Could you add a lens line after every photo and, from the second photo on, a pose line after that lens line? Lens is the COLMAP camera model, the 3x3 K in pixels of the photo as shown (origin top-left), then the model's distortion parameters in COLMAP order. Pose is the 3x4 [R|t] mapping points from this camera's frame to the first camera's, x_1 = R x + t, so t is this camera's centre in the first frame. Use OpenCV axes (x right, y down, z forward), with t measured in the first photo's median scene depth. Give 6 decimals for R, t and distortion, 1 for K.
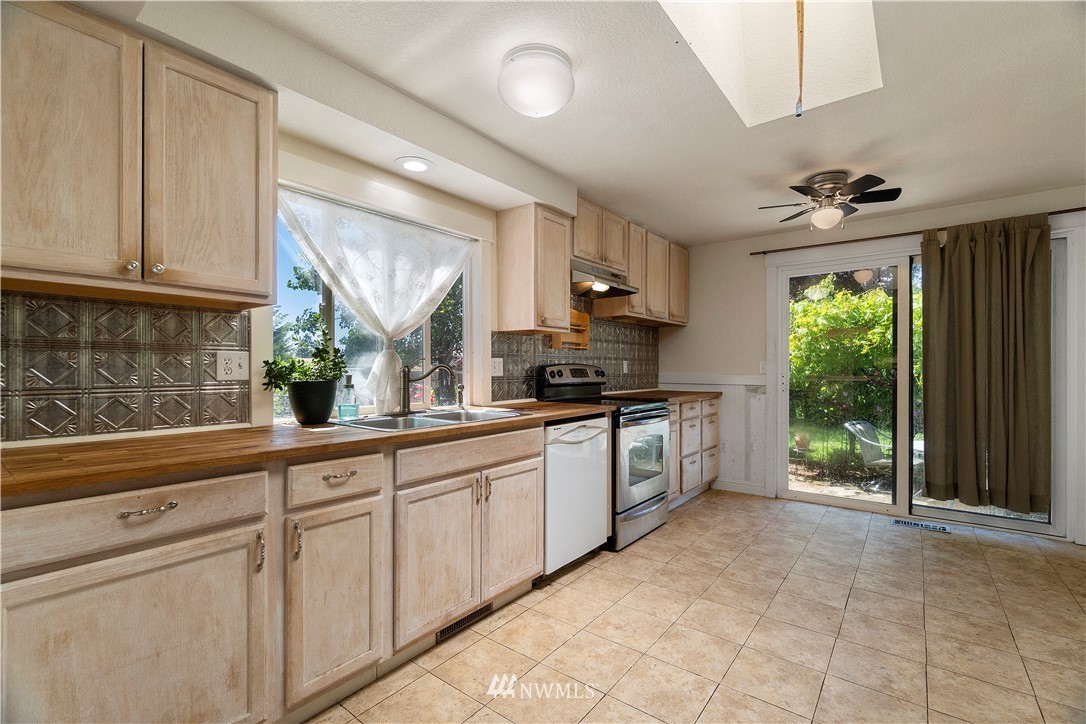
lens RADIAL K [[483.3, 0, 547.0], [0, 483.3, 373.2], [0, 0, 1]] dist [-0.000515, 0.000197]
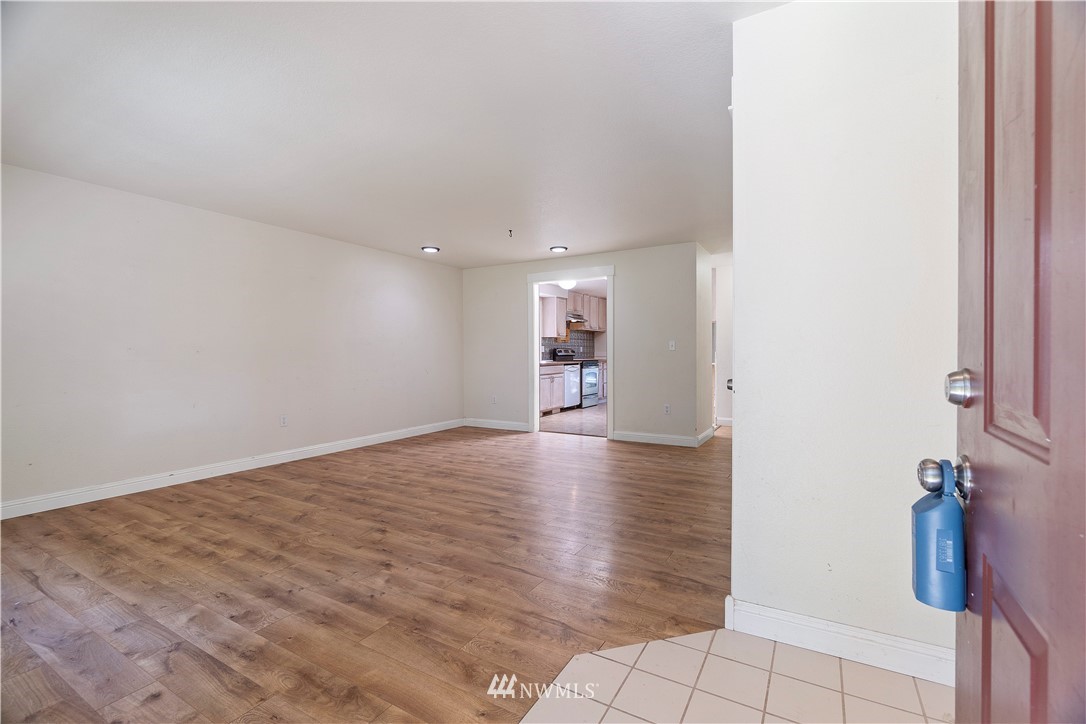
lens RADIAL K [[474.4, 0, 543.0], [0, 474.4, 362.0], [0, 0, 1]] dist [0.000576, 0.000070]
pose [[0.992089, -0.006344, 0.125379, -0.477094], [0.005614, 0.999965, 0.006178, 0.050801], [-0.125414, -0.005425, 0.992090, -1.954745]]
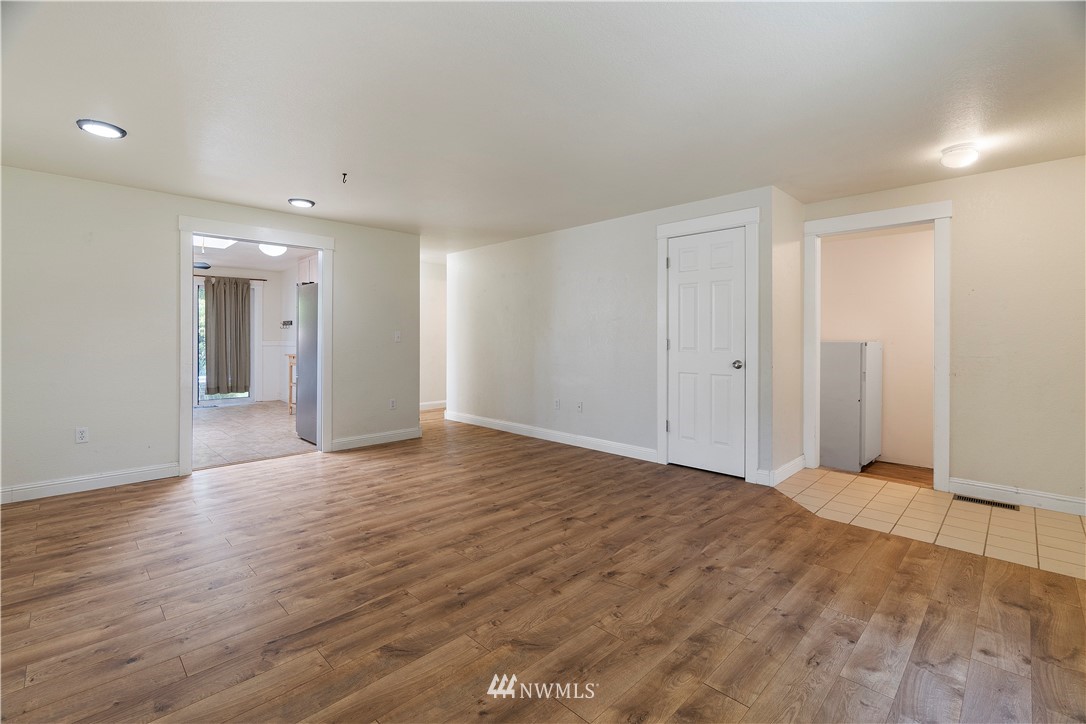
lens RADIAL K [[482.1, 0, 543.8], [0, 482.1, 339.6], [0, 0, 1]] dist [-0.000840, 0.000038]
pose [[0.126864, -0.000719, 0.991920, -1.449135], [0.007853, 0.999969, -0.000279, 0.016386], [-0.991889, 0.007825, 0.126866, -0.977696]]
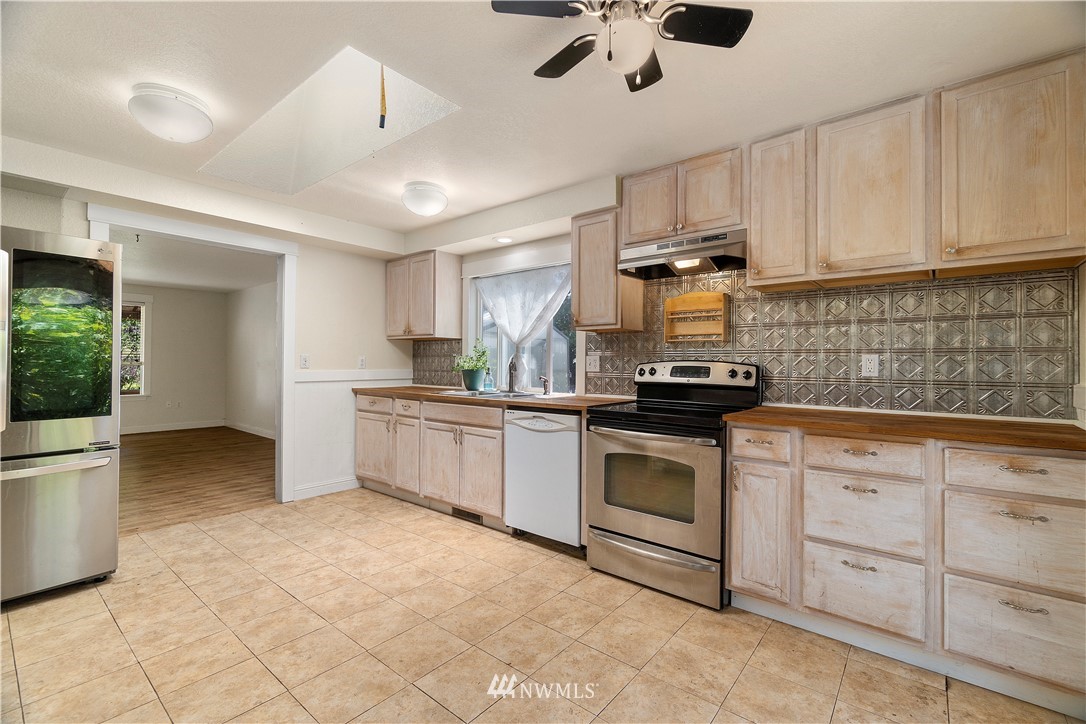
lens RADIAL K [[474.4, 0, 543.0], [0, 474.4, 362.0], [0, 0, 1]] dist [0.000576, 0.000070]
pose [[-0.038555, -0.002840, -0.999252, 1.032649], [-0.018768, 0.999822, -0.002117, -0.012464], [0.999080, 0.018672, -0.038601, 0.934881]]
